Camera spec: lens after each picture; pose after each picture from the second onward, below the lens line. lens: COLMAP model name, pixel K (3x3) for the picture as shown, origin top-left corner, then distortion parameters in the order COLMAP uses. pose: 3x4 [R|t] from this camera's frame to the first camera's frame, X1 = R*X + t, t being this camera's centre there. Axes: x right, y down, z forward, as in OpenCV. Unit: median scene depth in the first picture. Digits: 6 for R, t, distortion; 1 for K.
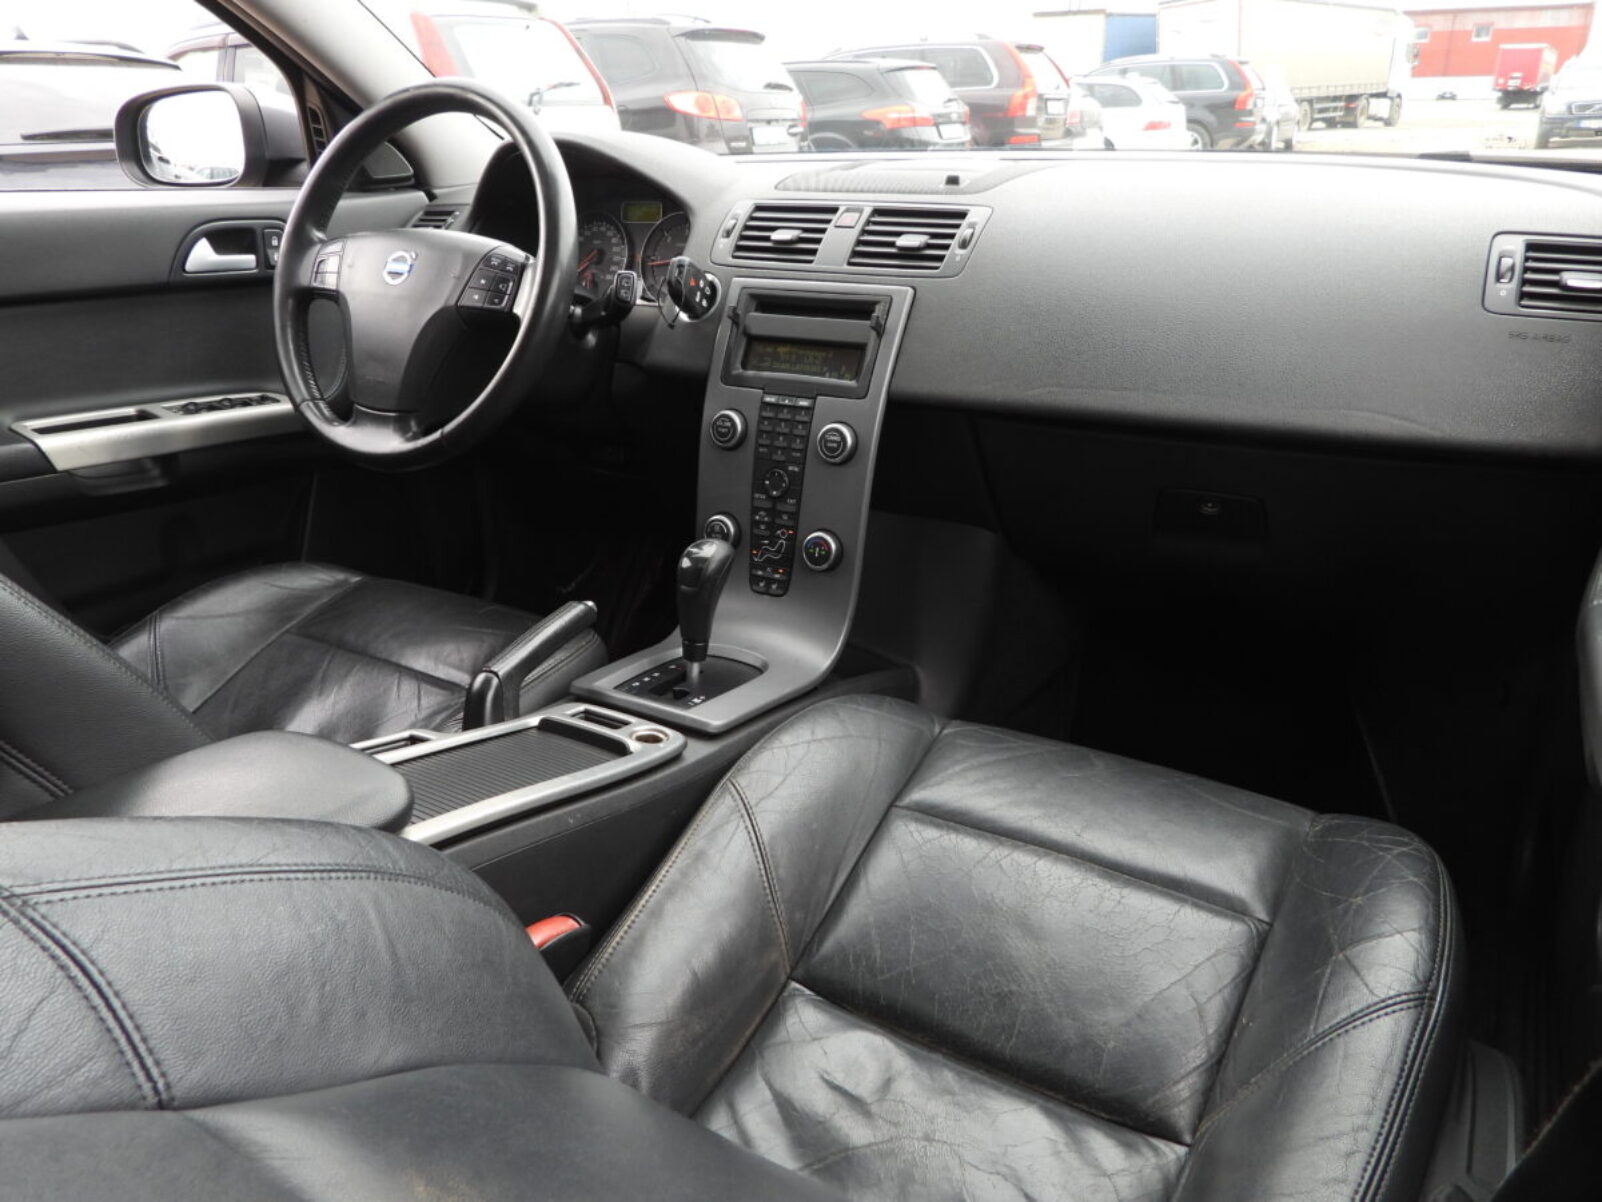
lens RADIAL K [[1153.2, 0, 801.0], [0, 1153.2, 601.1], [0, 0, 1]] dist [-0.012736, 0.006551]
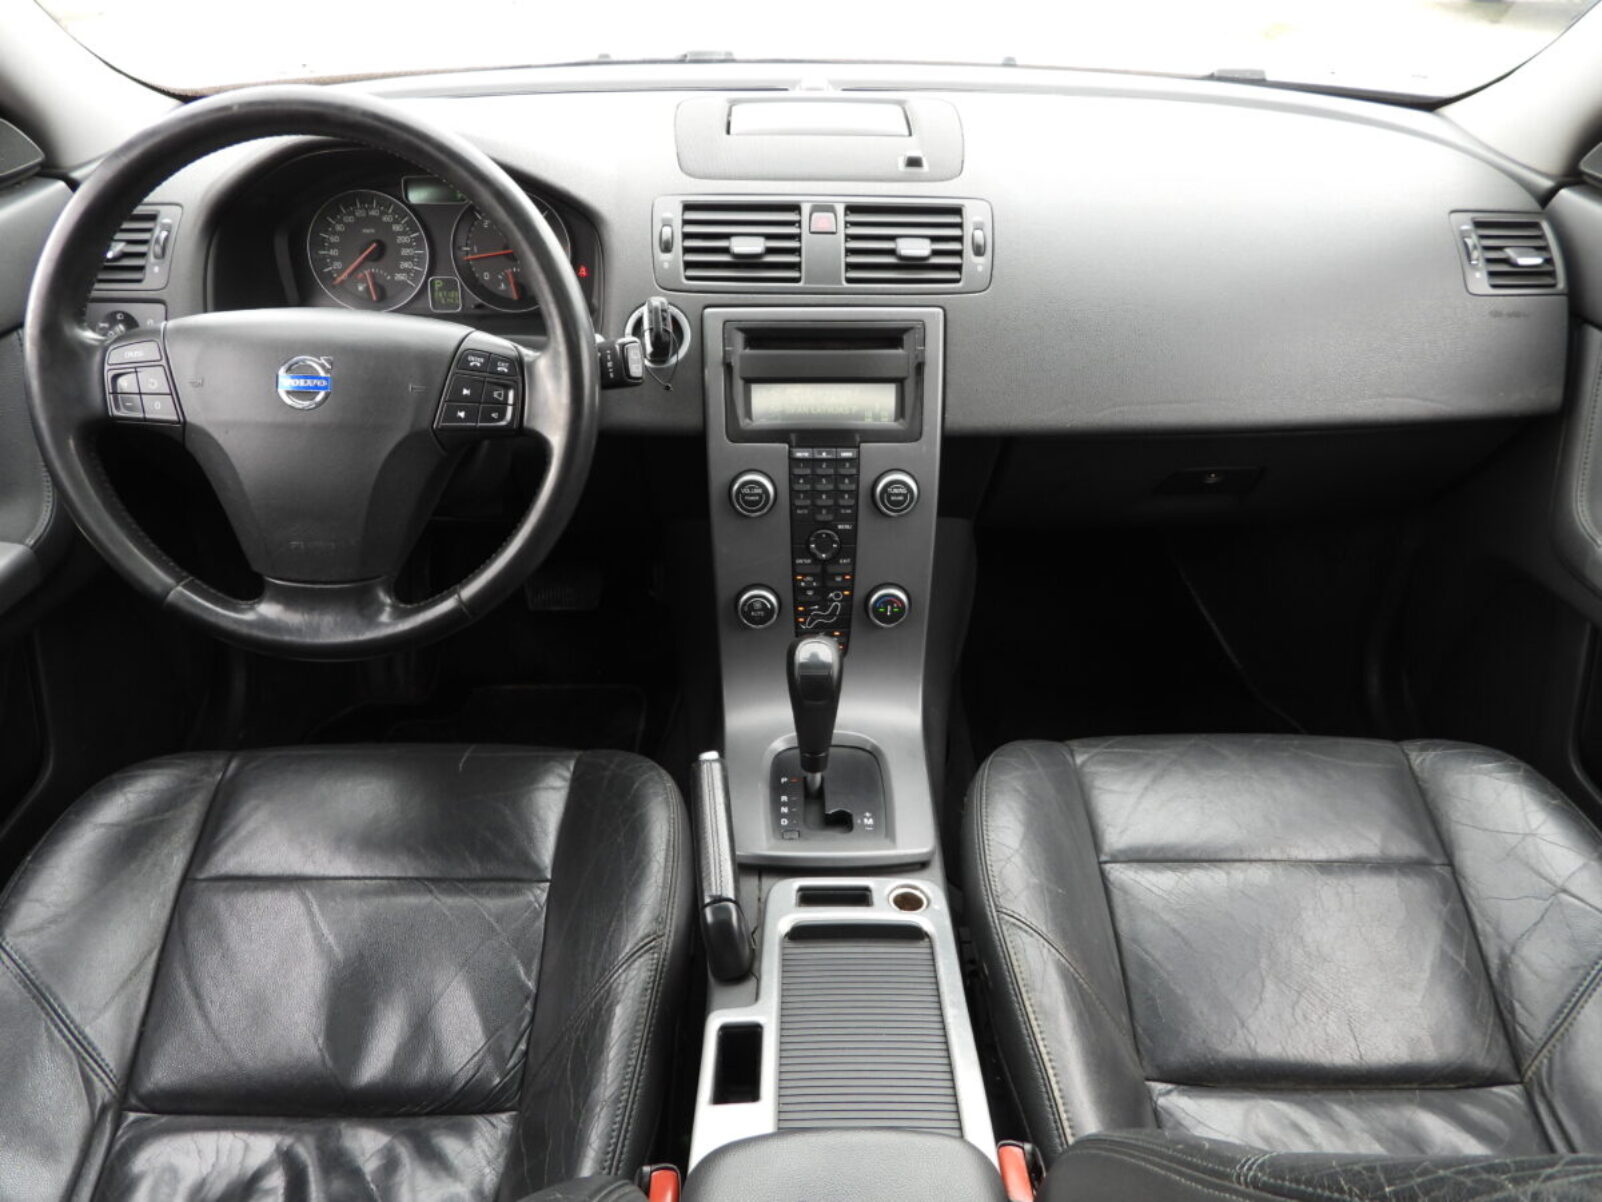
lens RADIAL K [[1153.2, 0, 808.0], [0, 1153.2, 605.3], [0, 0, 1]] dist [-0.012736, 0.006551]
pose [[0.849965, -0.279148, 0.446807, -0.438834], [0.179725, 0.950849, 0.252162, -0.282079], [-0.495236, -0.134026, 0.858358, 0.231760]]
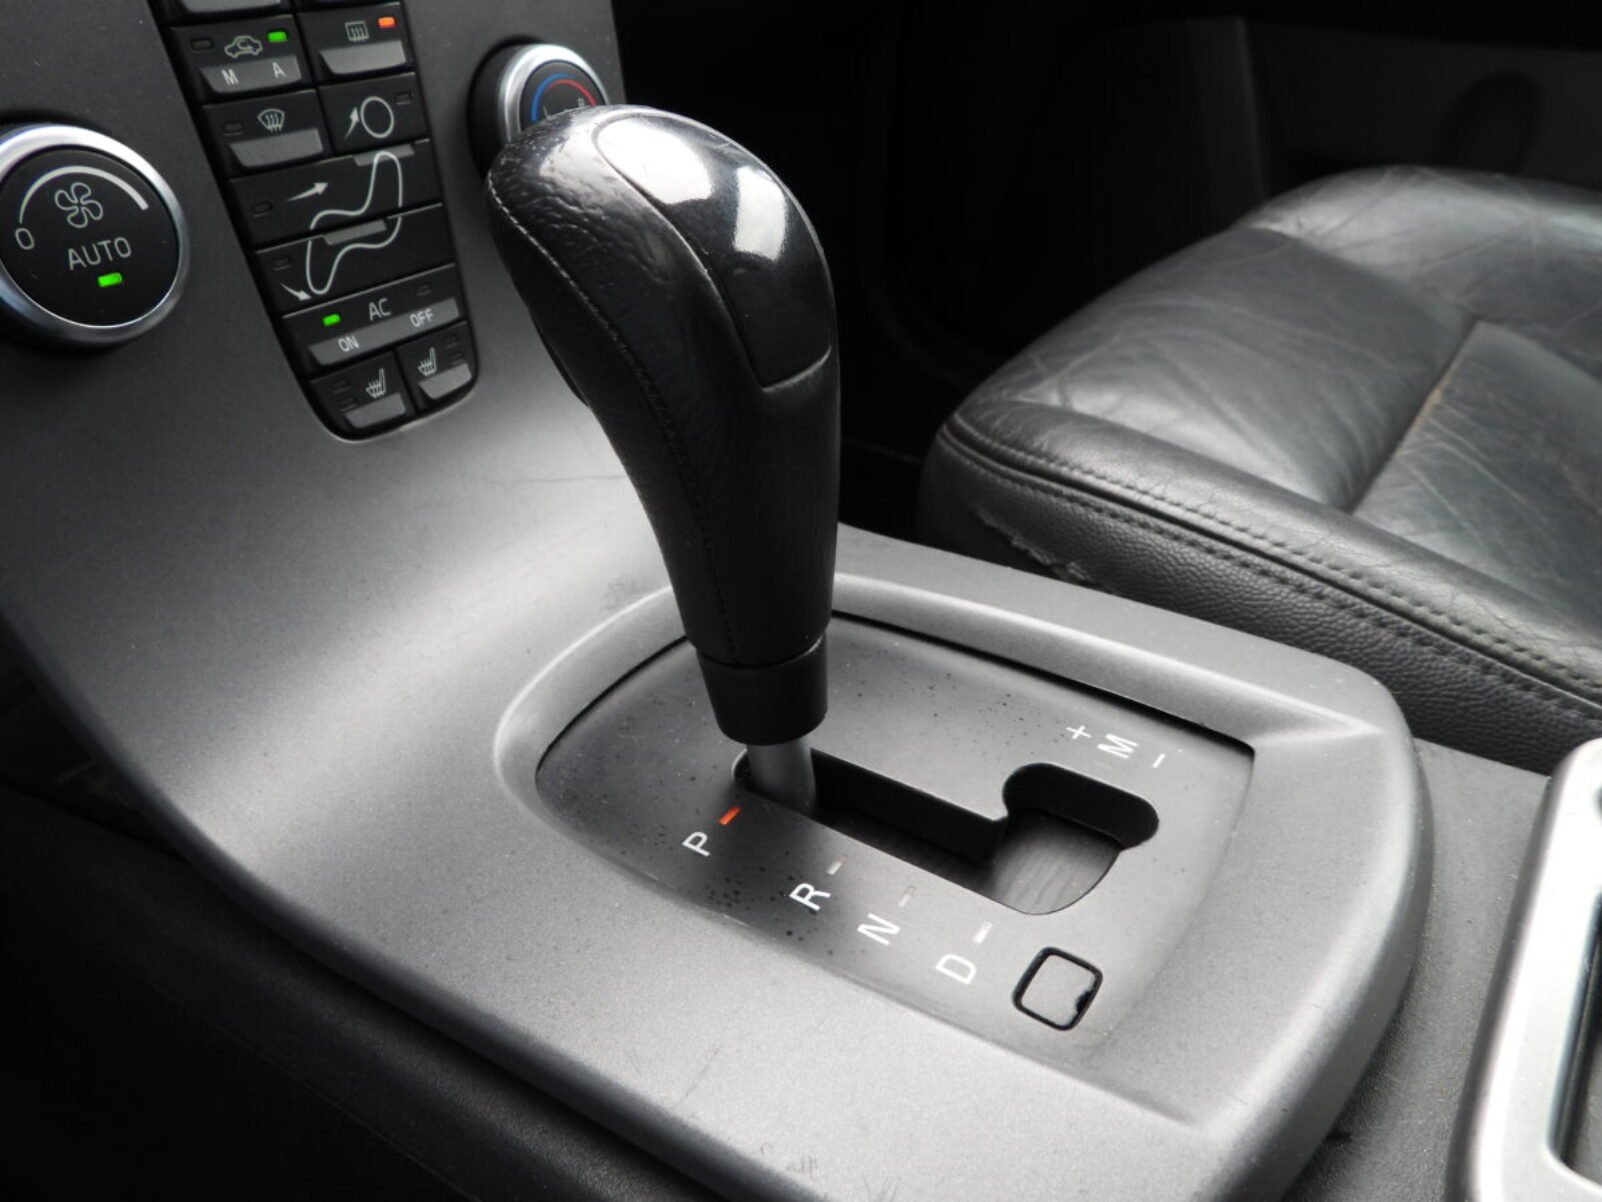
lens RADIAL K [[1153.2, 0, 803.6], [0, 1153.2, 612.4], [0, 0, 1]] dist [-0.012736, 0.006551]
pose [[0.080870, -0.550088, 0.831182, -0.241080], [0.348831, 0.796795, 0.493391, -0.062649], [-0.933690, 0.250041, 0.256324, 0.886161]]
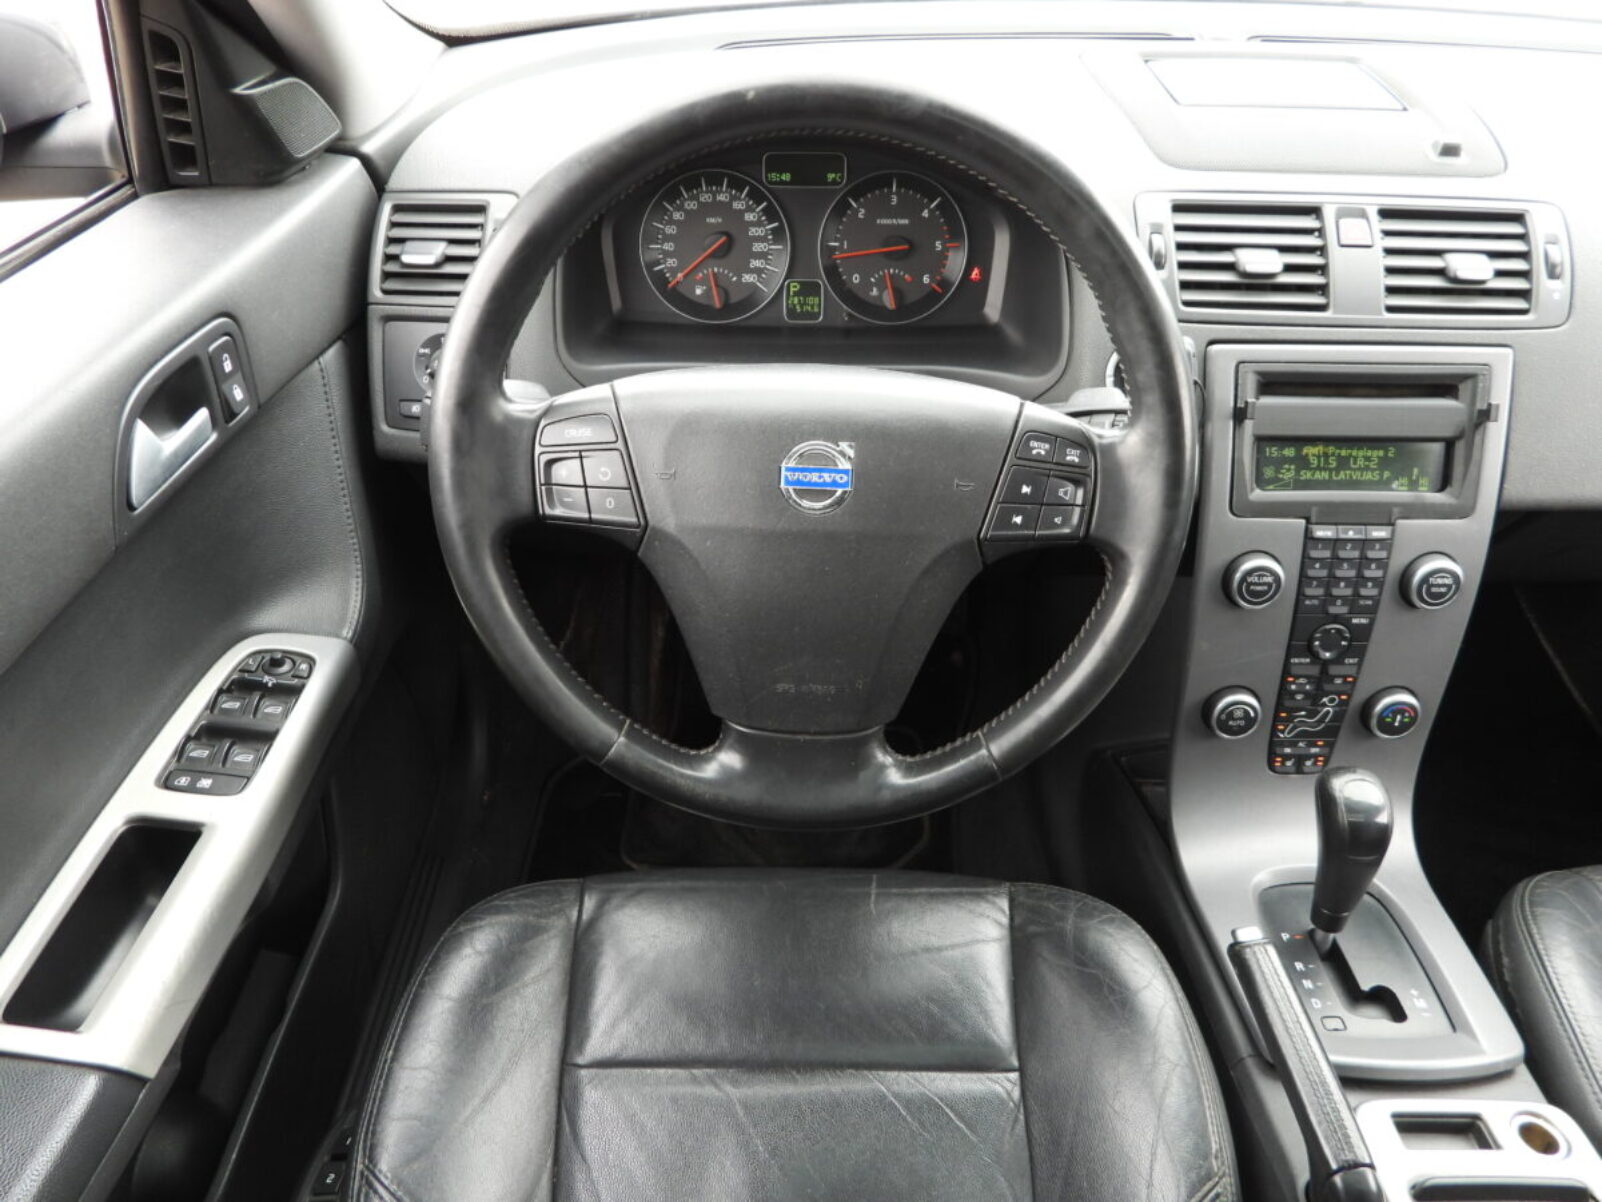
lens RADIAL K [[1153.2, 0, 807.2], [0, 1153.2, 603.6], [0, 0, 1]] dist [-0.012736, 0.006551]
pose [[0.853503, -0.298394, 0.427192, -0.588071], [0.167575, 0.933435, 0.317202, -0.400121], [-0.493407, -0.199146, 0.846694, 0.555912]]
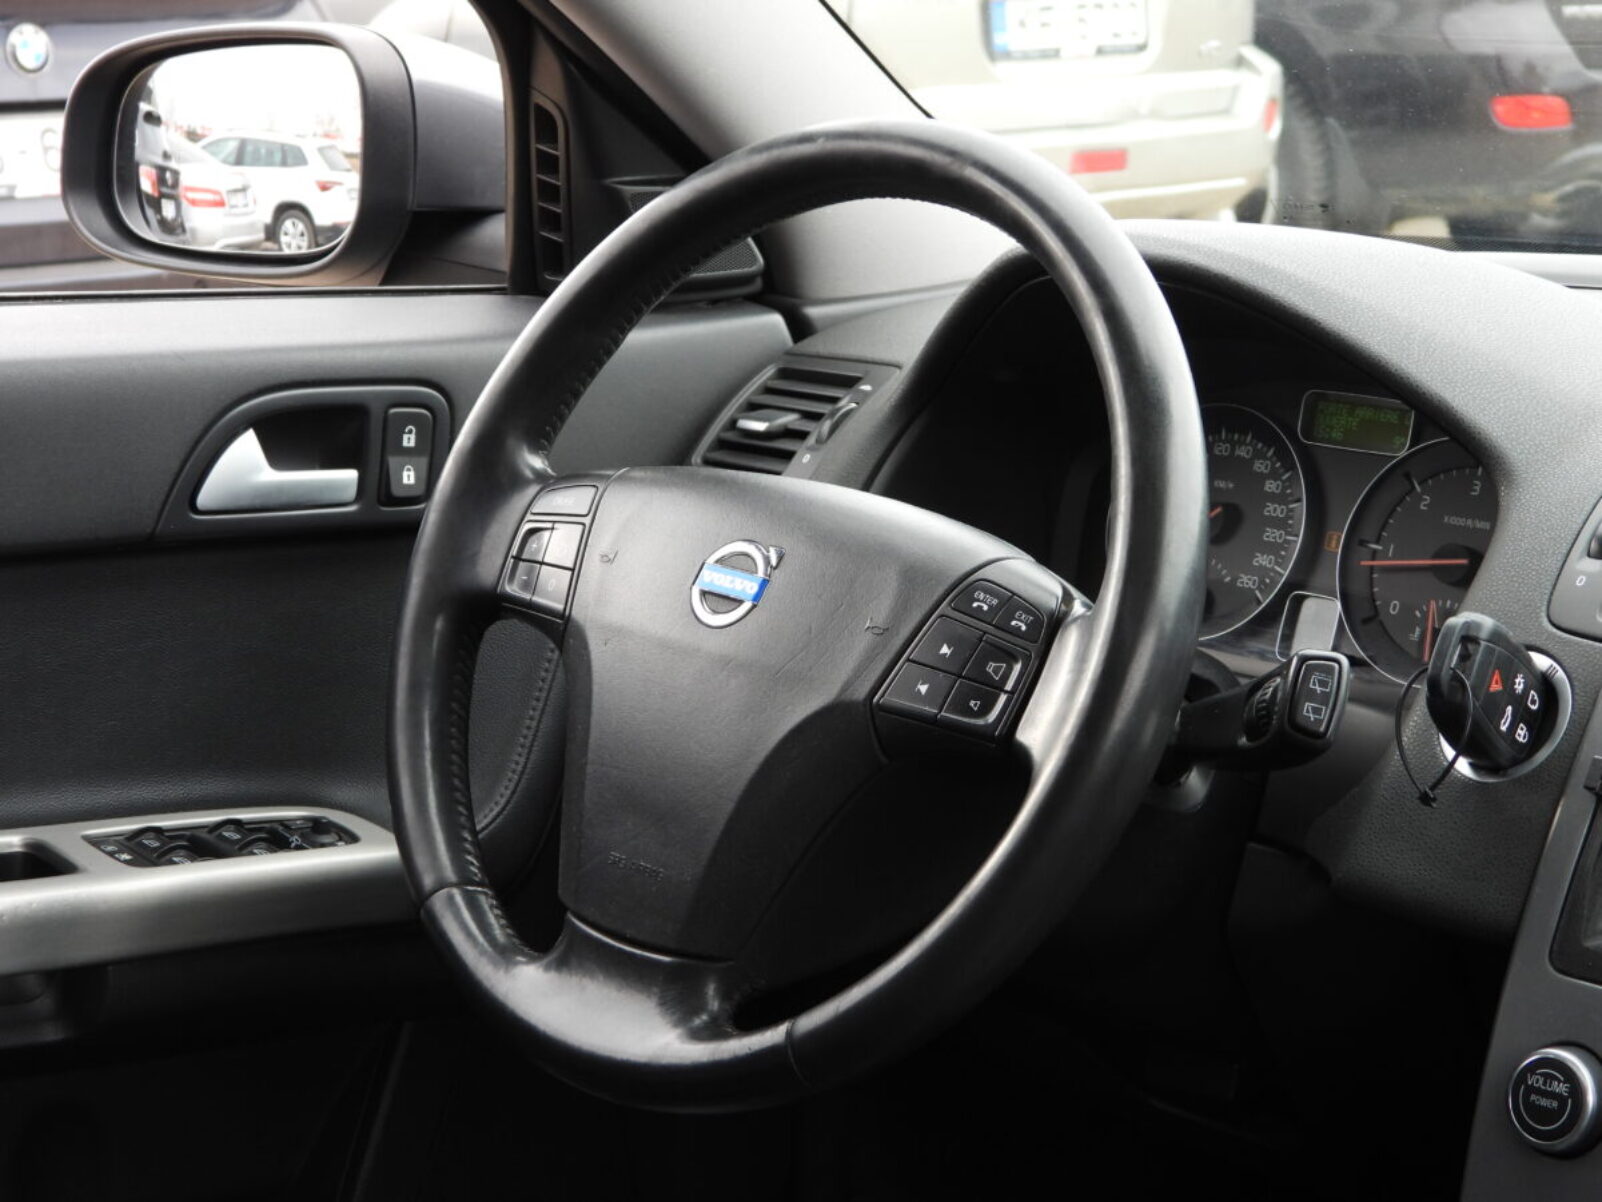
lens RADIAL K [[3518.0, 0, 811.8], [0, 3518.0, 601.5], [0, 0, 1]] dist [-0.069600, 0.000000]
pose [[0.965718, 0.083838, -0.245681, -0.033169], [-0.129608, 0.975731, -0.176495, -0.078846], [0.224922, 0.202286, 0.953148, -0.117163]]
